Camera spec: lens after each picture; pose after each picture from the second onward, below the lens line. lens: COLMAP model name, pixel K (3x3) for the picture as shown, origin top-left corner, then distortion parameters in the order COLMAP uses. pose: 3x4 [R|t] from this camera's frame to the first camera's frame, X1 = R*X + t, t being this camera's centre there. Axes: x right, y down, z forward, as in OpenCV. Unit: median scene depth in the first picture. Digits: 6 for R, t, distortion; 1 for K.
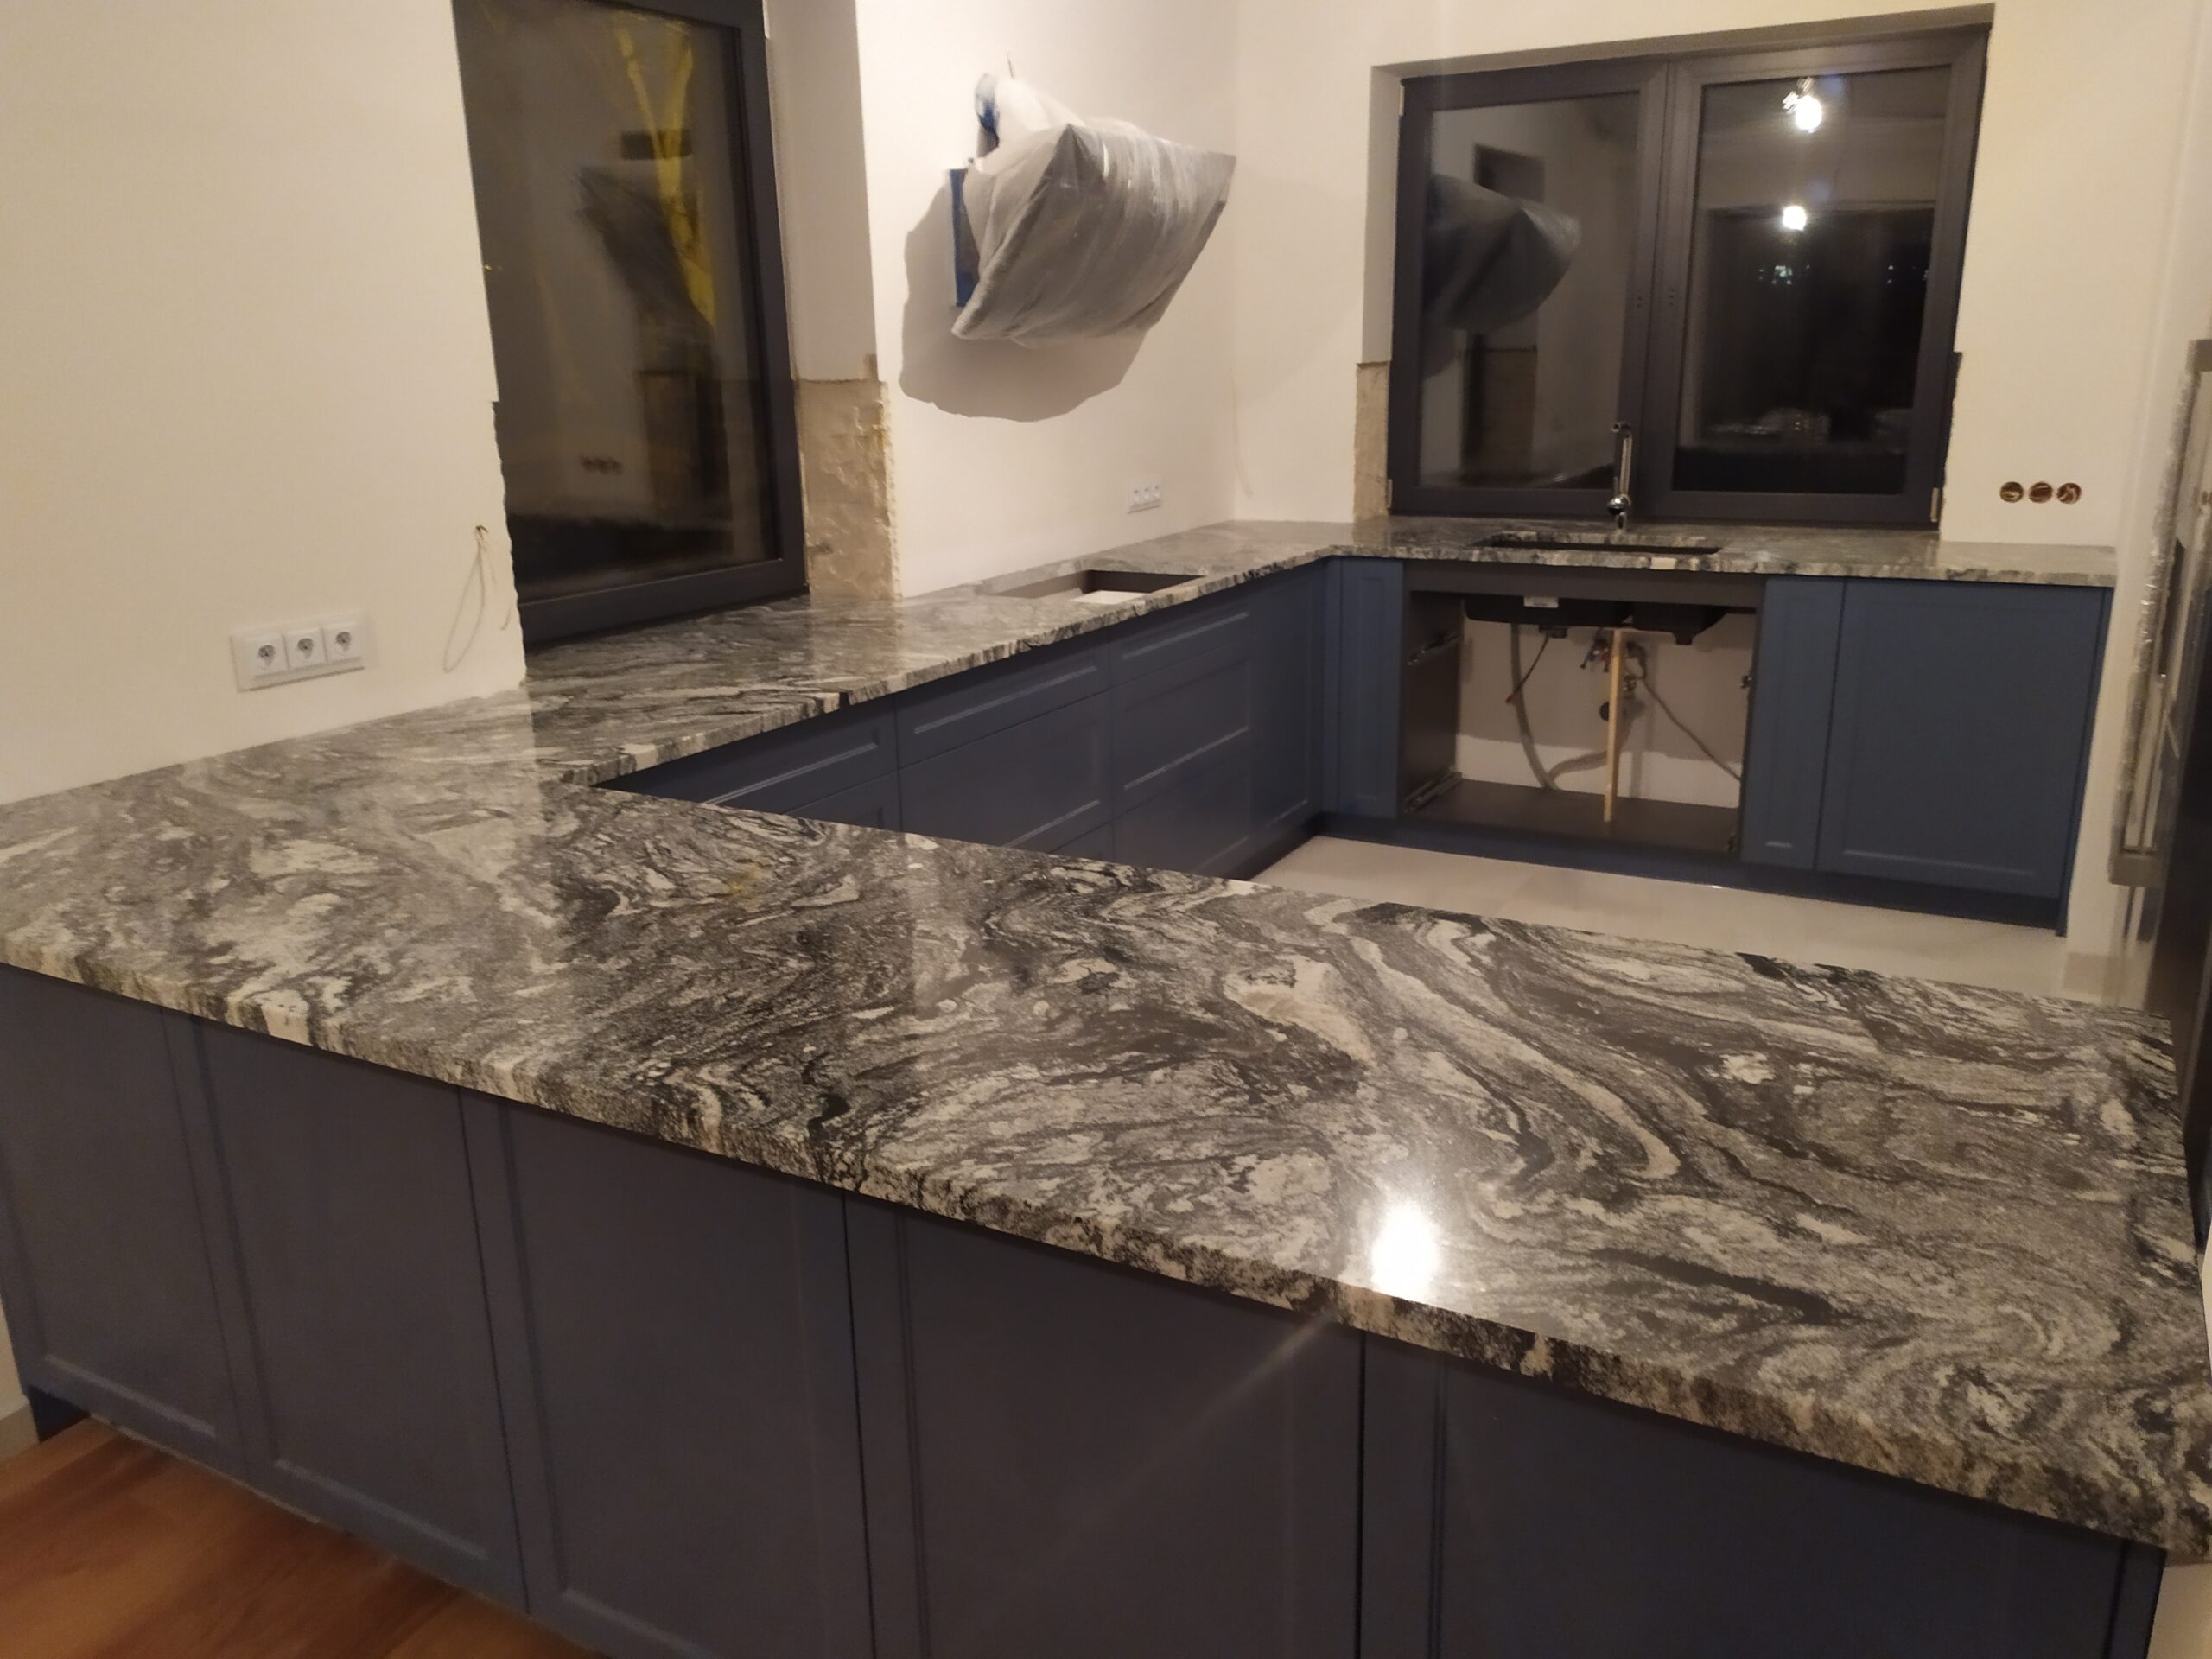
lens RADIAL K [[1623.7, 0, 1106.0], [0, 1623.7, 829.5], [0, 0, 1]] dist [0.049160, -0.048255]
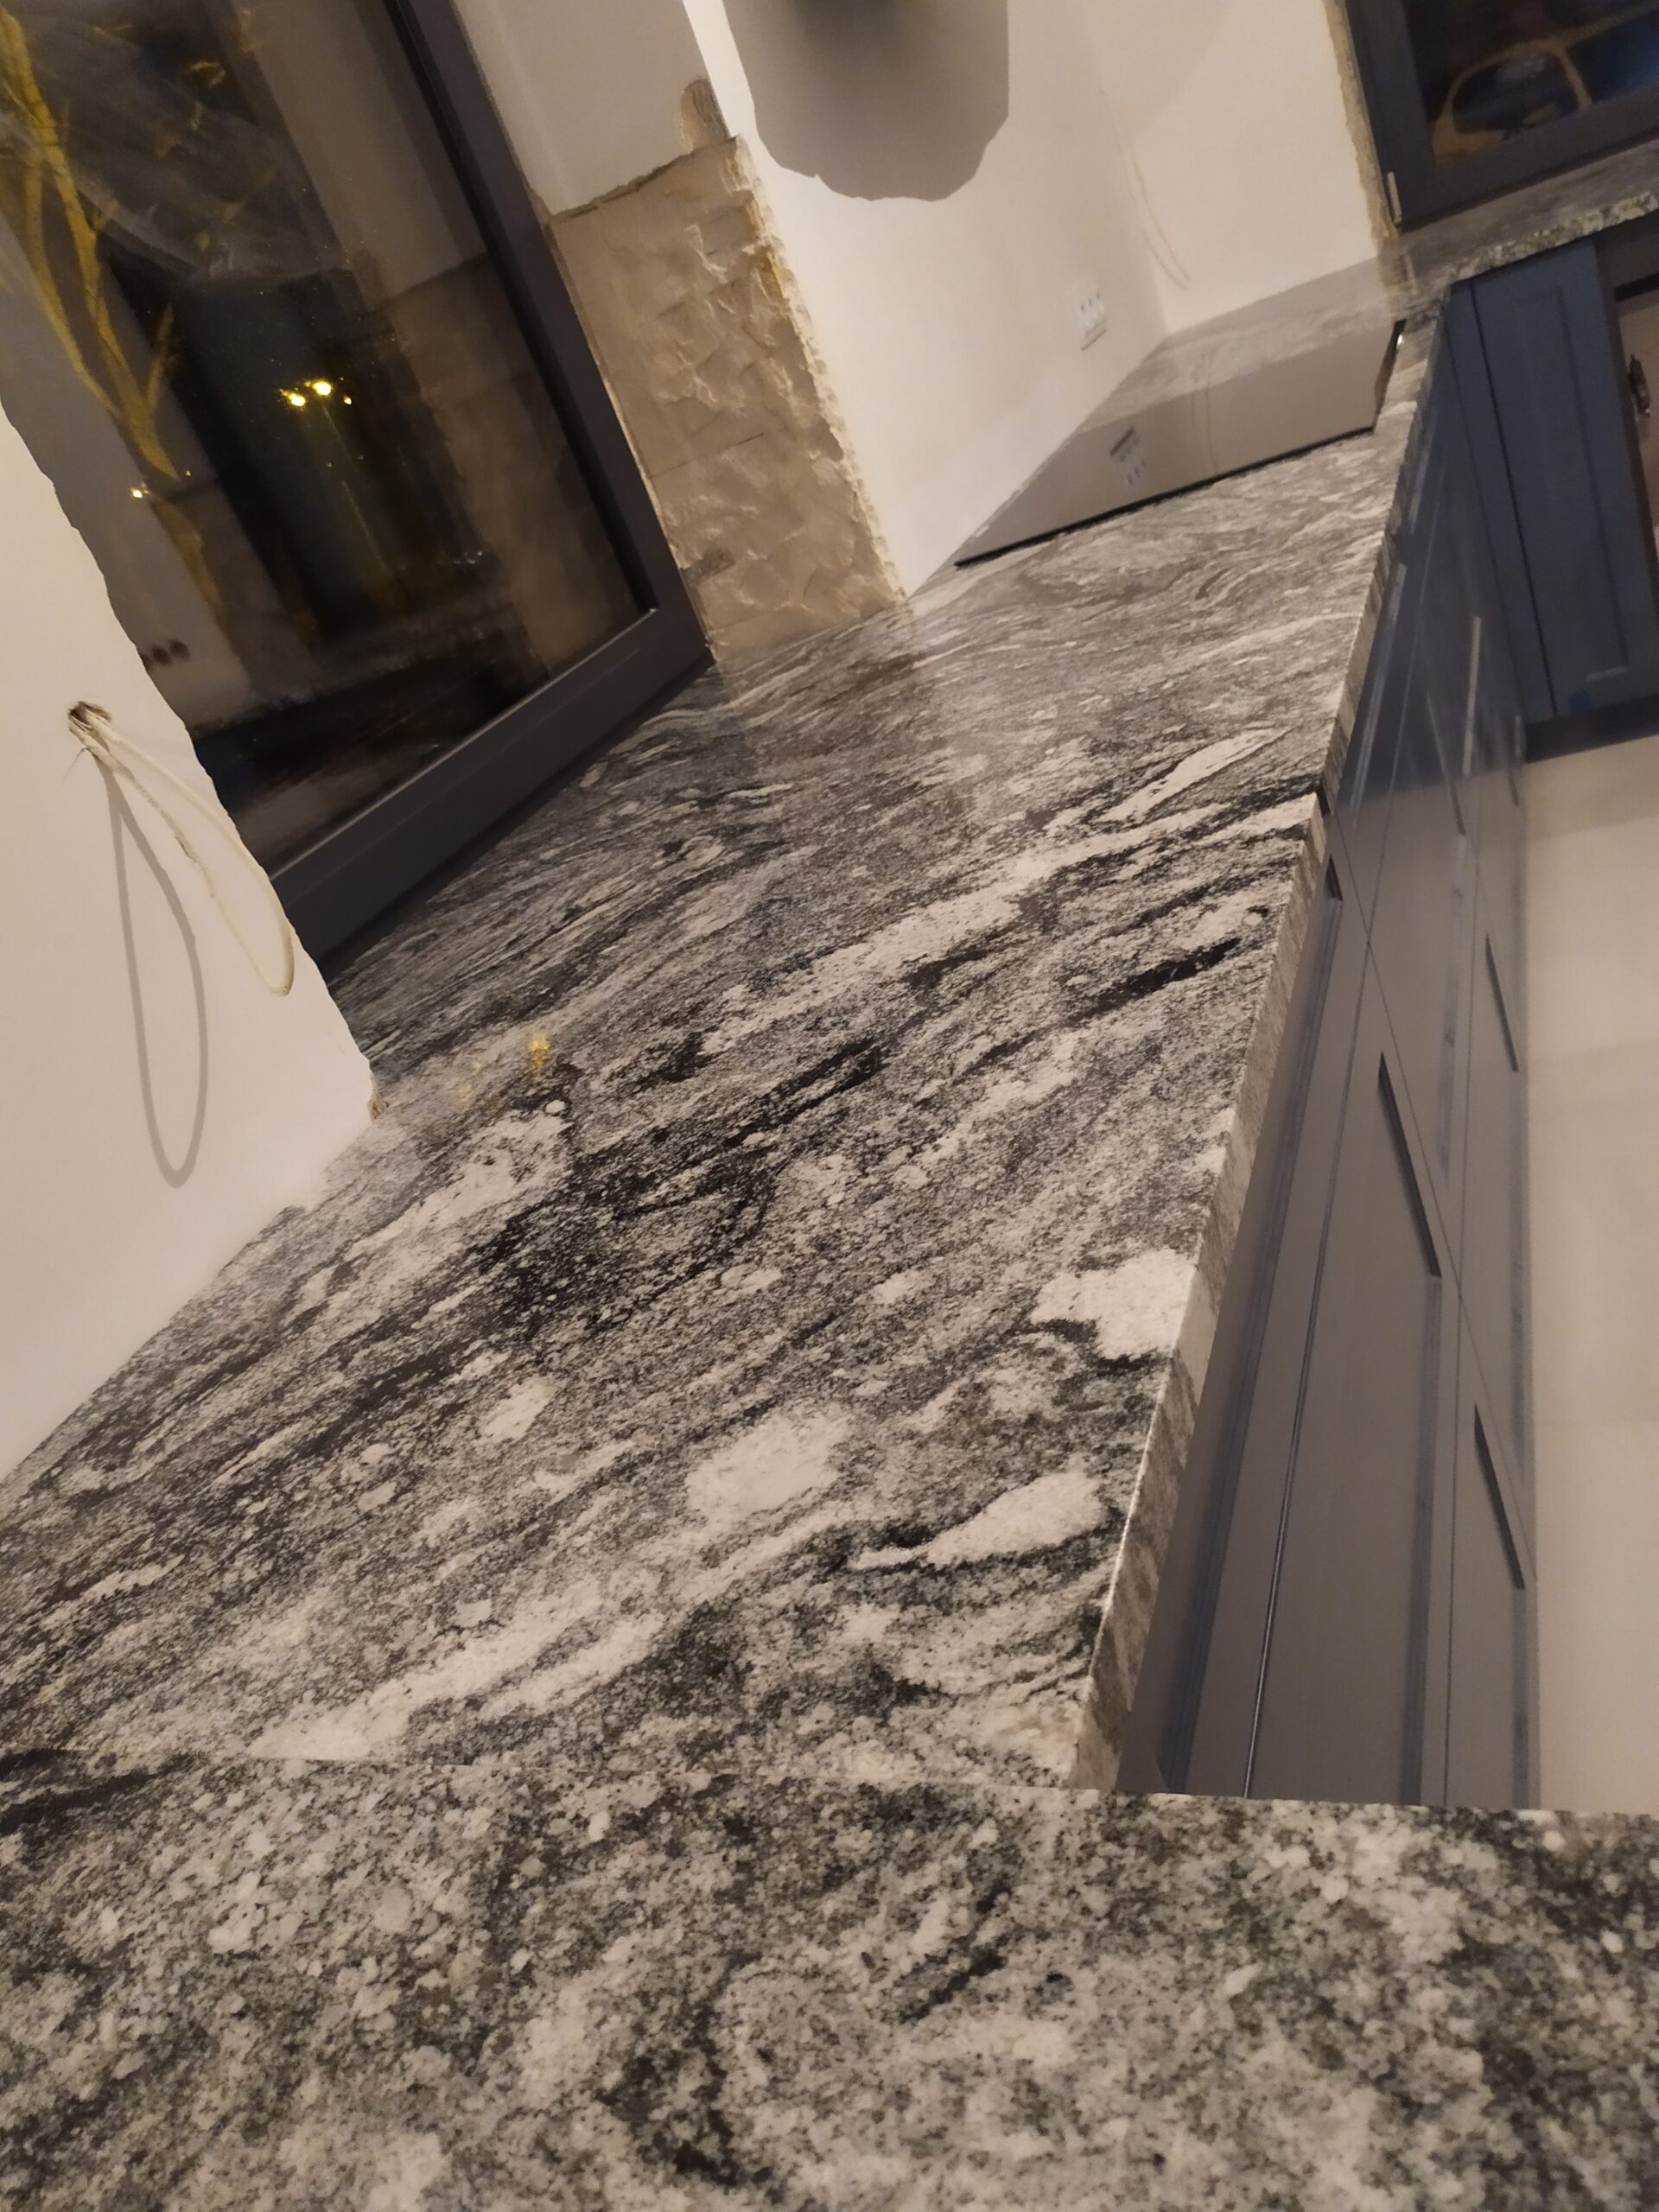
lens RADIAL K [[1623.7, 0, 829.5], [0, 1623.7, 1106.0], [0, 0, 1]] dist [0.049160, -0.048255]
pose [[0.930424, -0.366383, -0.008670, -0.431411], [0.363921, 0.920858, 0.139939, -0.168564], [-0.043288, -0.133357, 0.990122, 1.062847]]
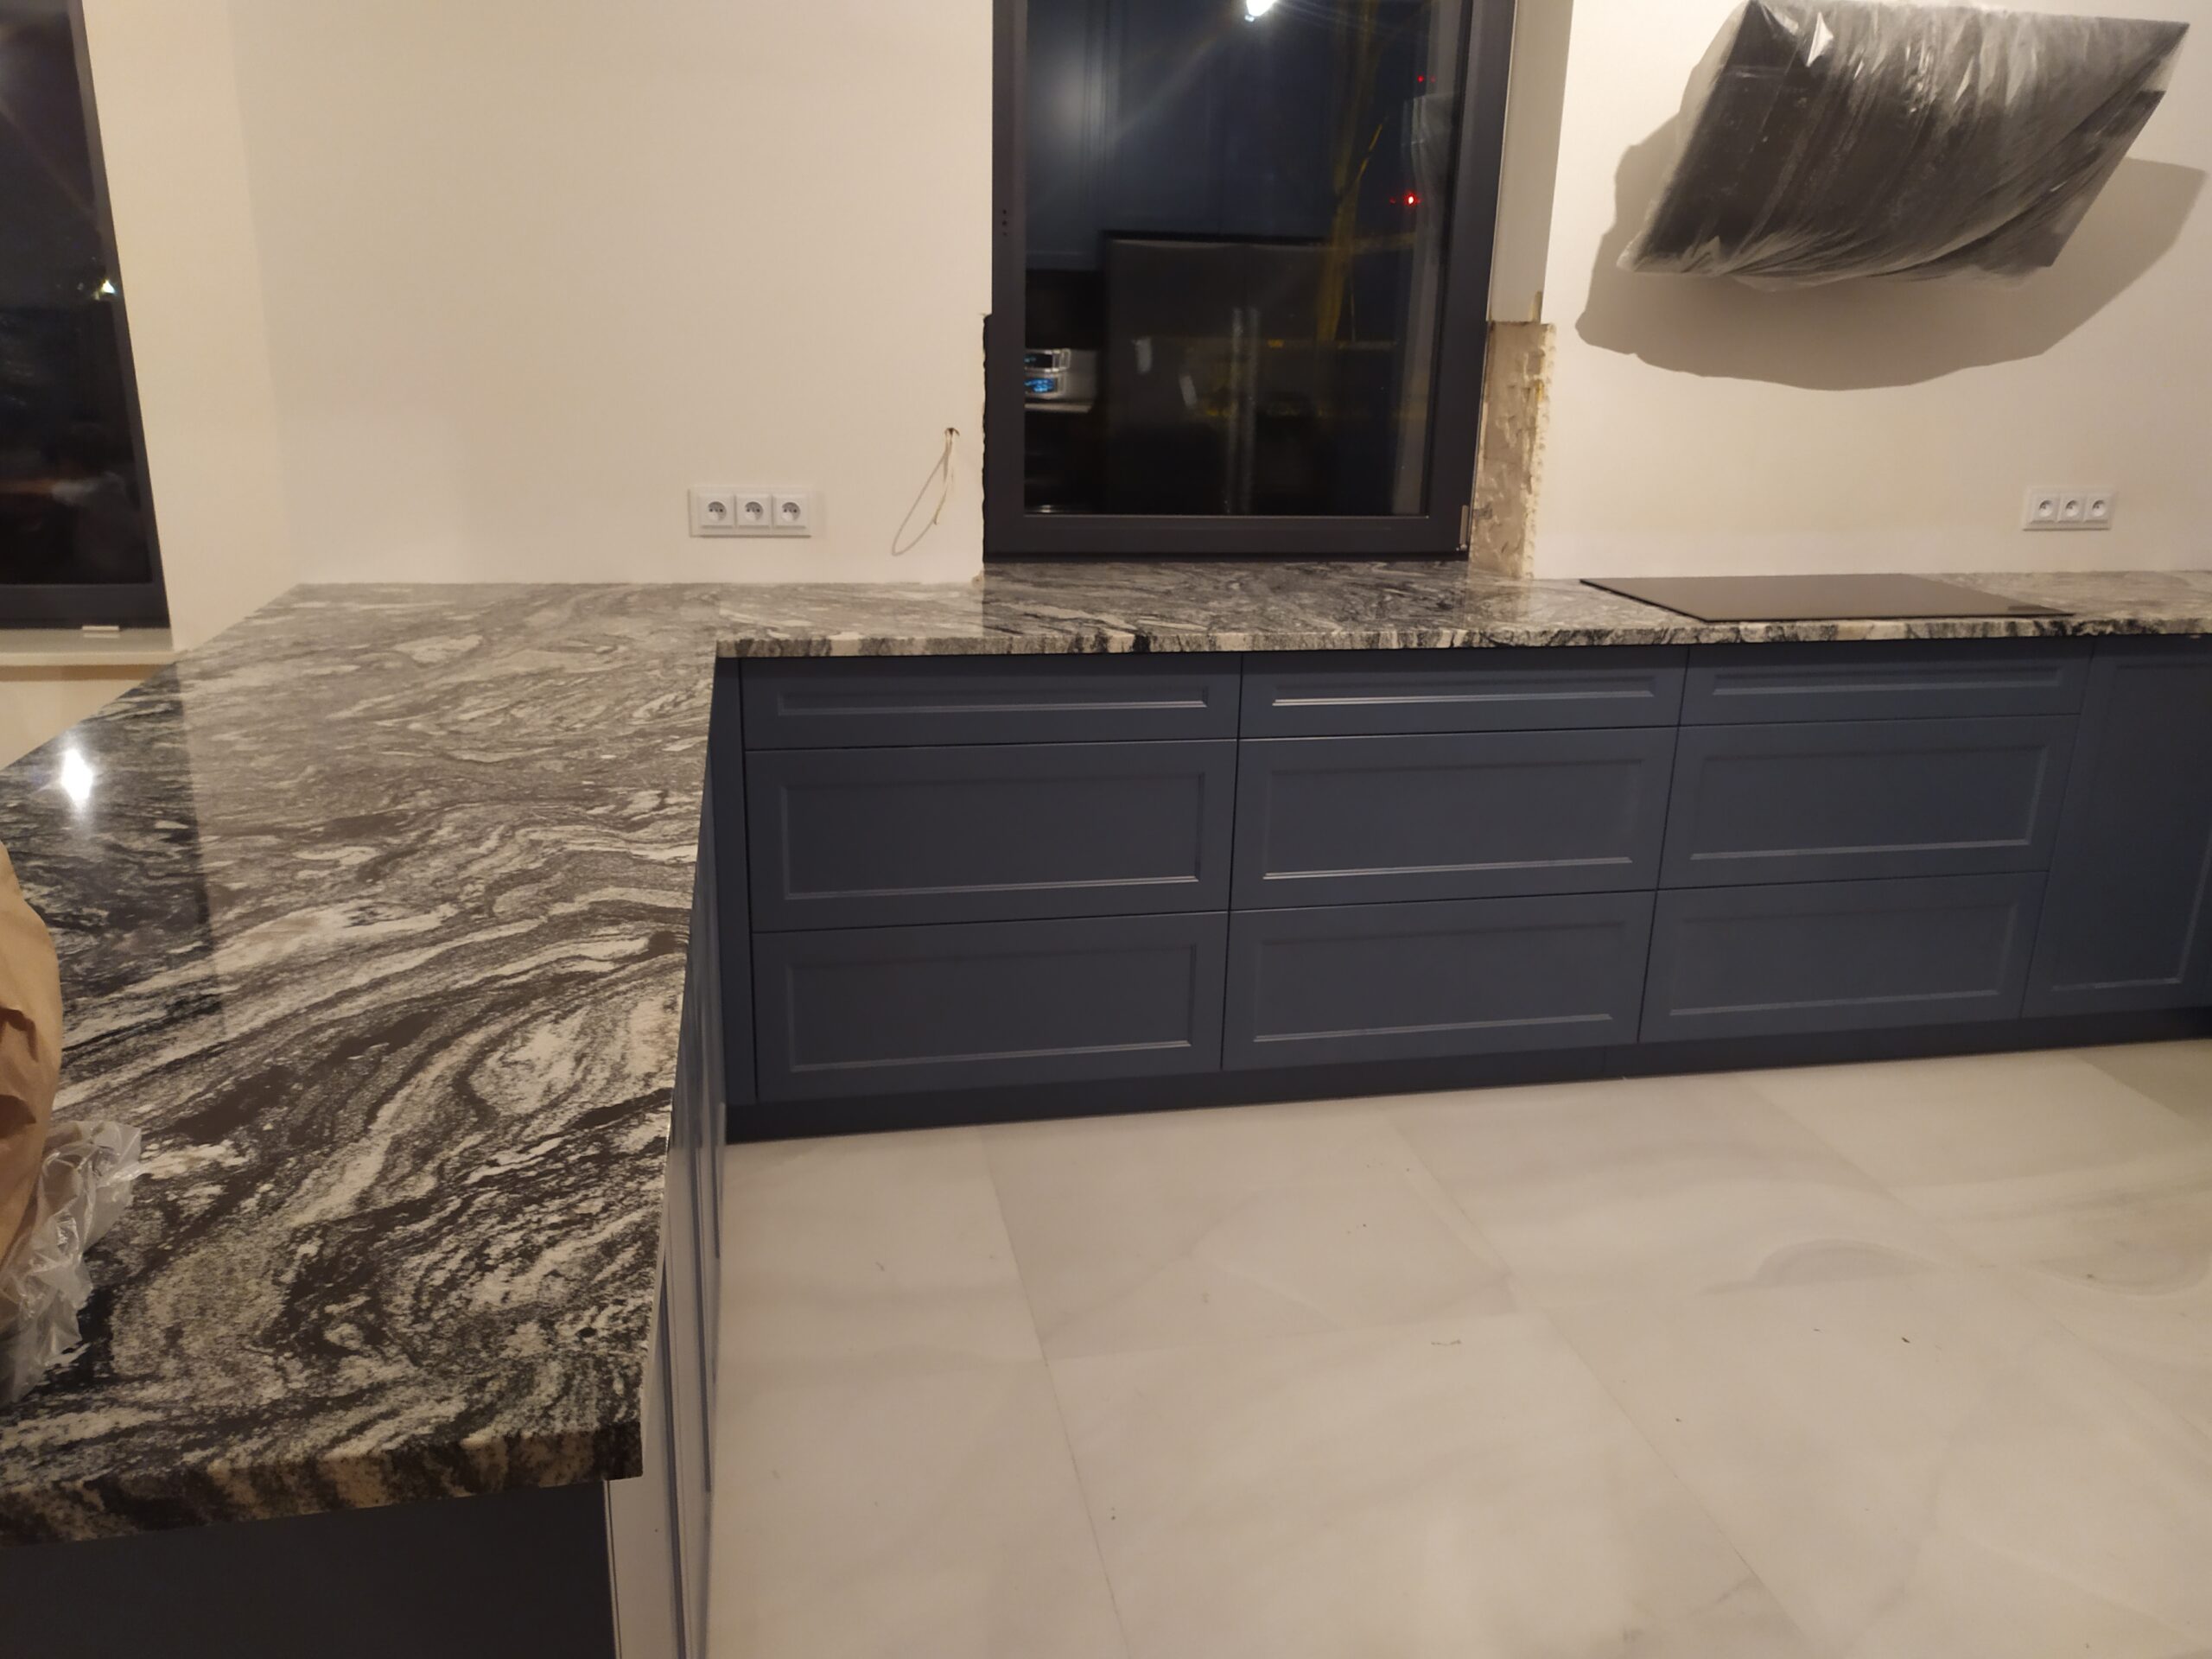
lens RADIAL K [[1623.7, 0, 1106.0], [0, 1623.7, 829.5], [0, 0, 1]] dist [0.049160, -0.048255]
pose [[0.661686, 0.257643, -0.704125, 0.797417], [-0.249806, 0.961206, 0.116960, -0.127365], [0.706943, 0.098504, 0.700377, 0.536540]]
